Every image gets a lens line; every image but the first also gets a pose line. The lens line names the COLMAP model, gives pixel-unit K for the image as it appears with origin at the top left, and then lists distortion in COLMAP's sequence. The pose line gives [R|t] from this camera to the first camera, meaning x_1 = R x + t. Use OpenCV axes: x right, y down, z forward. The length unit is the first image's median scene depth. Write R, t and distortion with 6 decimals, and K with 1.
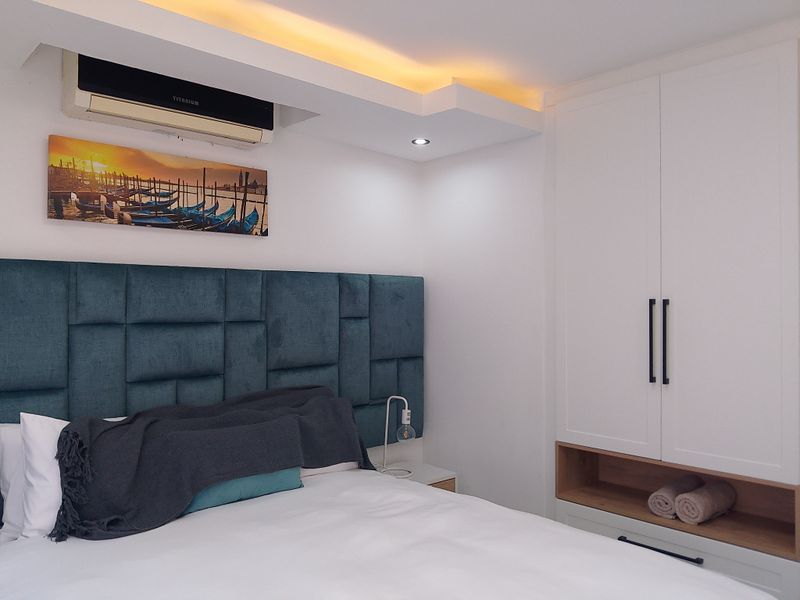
lens RADIAL K [[615.1, 0, 400.0], [0, 615.1, 300.0], [0, 0, 1]] dist [0.055933, -0.140174]
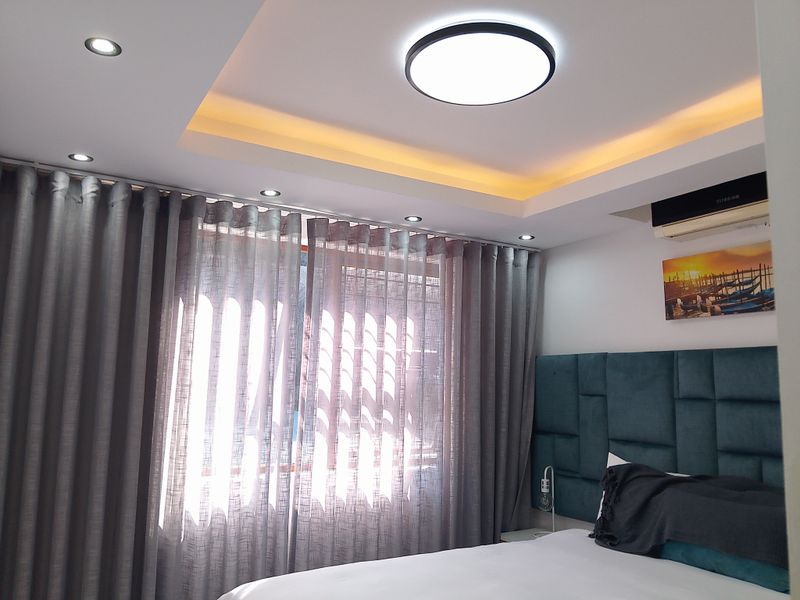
lens RADIAL K [[615.1, 0, 400.0], [0, 615.1, 300.0], [0, 0, 1]] dist [0.055933, -0.140174]
pose [[-0.226135, -0.129947, -0.965389, 0.848289], [-0.006742, 0.991247, -0.131848, 0.009416], [0.974073, -0.023307, -0.225032, 0.678005]]
